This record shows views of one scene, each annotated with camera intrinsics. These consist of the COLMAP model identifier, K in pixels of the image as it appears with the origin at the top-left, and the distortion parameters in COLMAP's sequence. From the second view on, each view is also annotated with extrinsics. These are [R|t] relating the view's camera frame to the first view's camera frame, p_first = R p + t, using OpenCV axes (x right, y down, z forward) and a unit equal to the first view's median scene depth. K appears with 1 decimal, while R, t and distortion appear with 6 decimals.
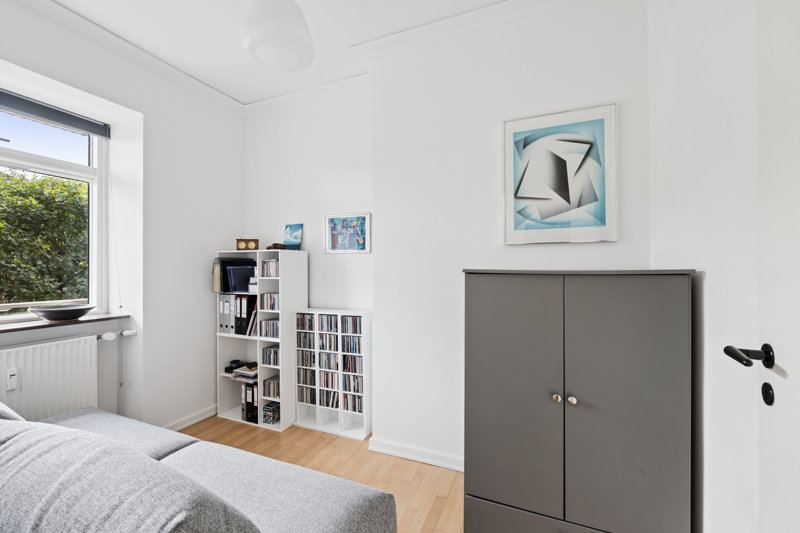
lens RADIAL K [[329.9, 0, 400.0], [0, 329.9, 266.5], [0, 0, 1]] dist [0.000837, 0.000094]
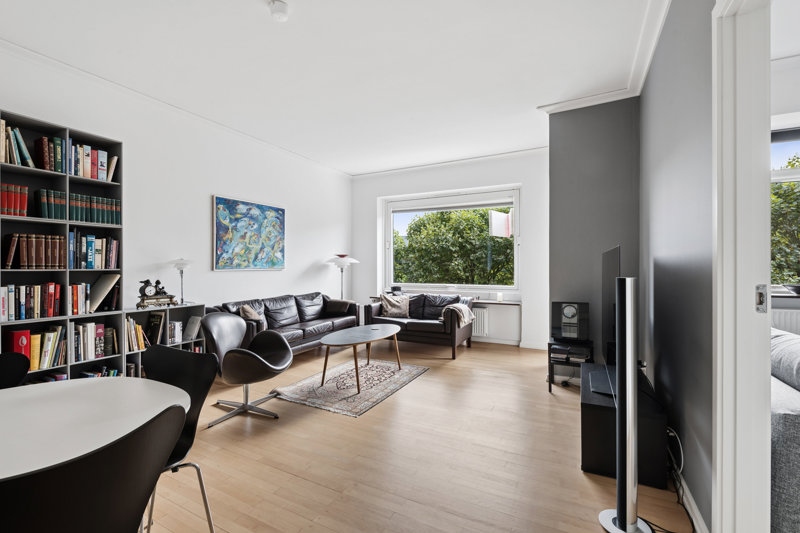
lens RADIAL K [[352.6, 0, 400.7], [0, 352.6, 268.9], [0, 0, 1]] dist [-0.000558, -0.000226]
pose [[-0.074506, 0.007538, -0.997192, 0.349859], [0.011517, 0.999911, 0.006698, 0.027072], [0.997154, -0.010985, -0.074586, -0.360850]]
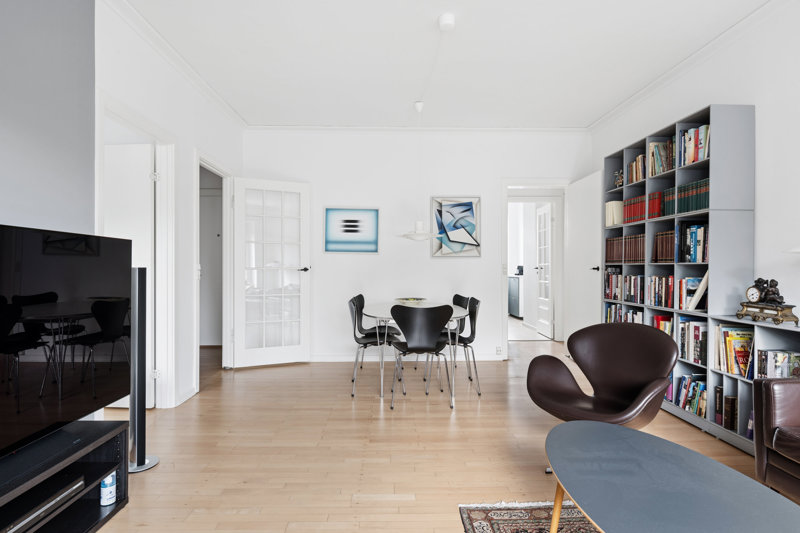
lens RADIAL K [[436.6, 0, 400.0], [0, 436.6, 266.5], [0, 0, 1]] dist [-0.000459, -0.000042]
pose [[-0.419341, 0.000907, 0.907829, -1.339194], [-0.007448, 0.999962, -0.004439, 0.045181], [-0.907798, -0.008622, -0.419318, -0.146304]]
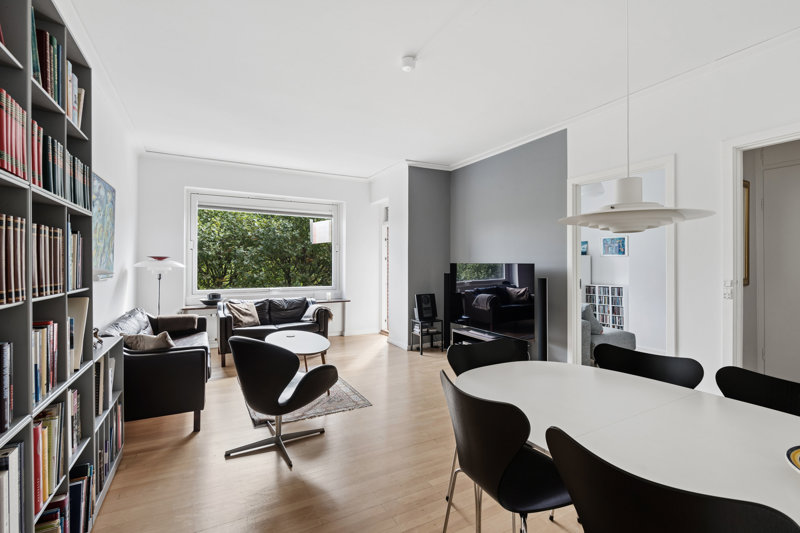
lens RADIAL K [[358.9, 0, 400.0], [0, 358.9, 266.5], [0, 0, 1]] dist [-0.001269, -0.000148]
pose [[0.787483, 0.004295, -0.616321, 0.152159], [0.005831, 0.999879, 0.014418, -0.018698], [0.616309, -0.014947, 0.787363, -1.467042]]
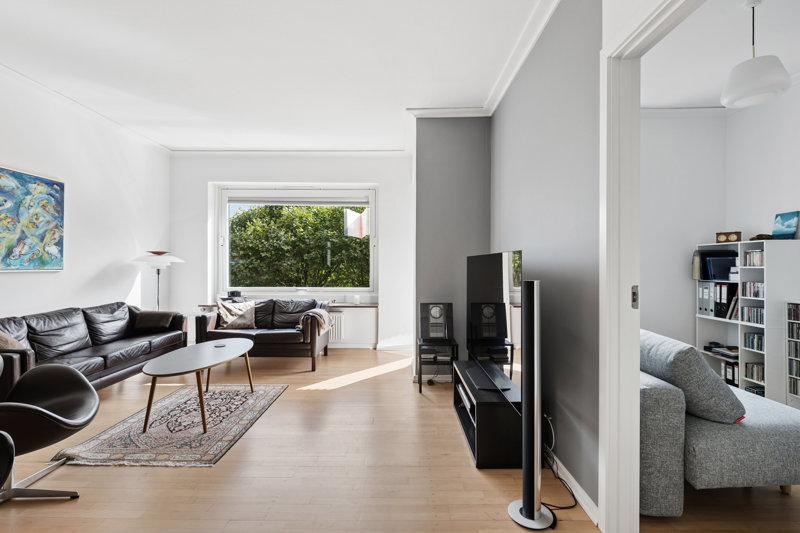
lens RADIAL K [[364.8, 0, 401.0], [0, 364.8, 269.3], [0, 0, 1]] dist [-0.000727, -0.000230]
pose [[0.390905, 0.007333, -0.920402, 0.239719], [0.005403, 0.999933, 0.010261, 0.022280], [0.920415, -0.008984, 0.390839, -0.497299]]
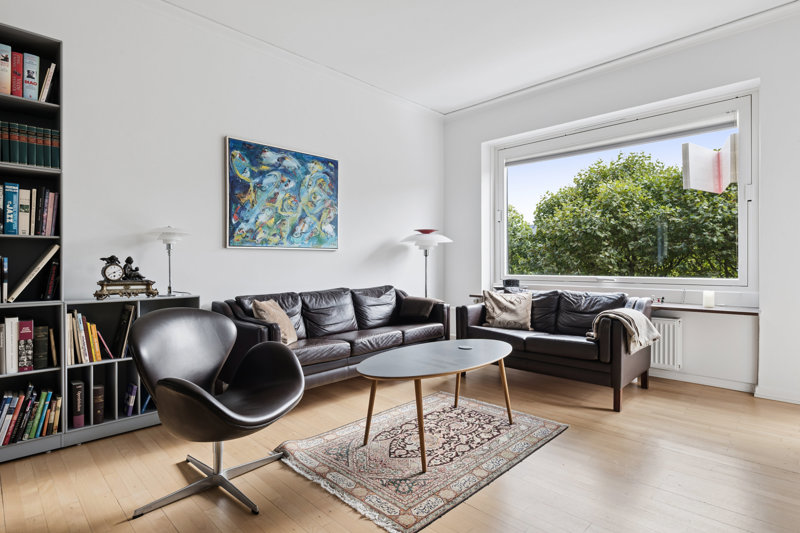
lens RADIAL K [[419.1, 0, 400.0], [0, 419.1, 266.5], [0, 0, 1]] dist [-0.003891, -0.000569]
pose [[-0.361938, 0.006383, -0.932180, -0.137029], [0.011885, 0.999927, 0.002233, 0.091284], [0.932127, -0.010271, -0.361987, -0.364302]]
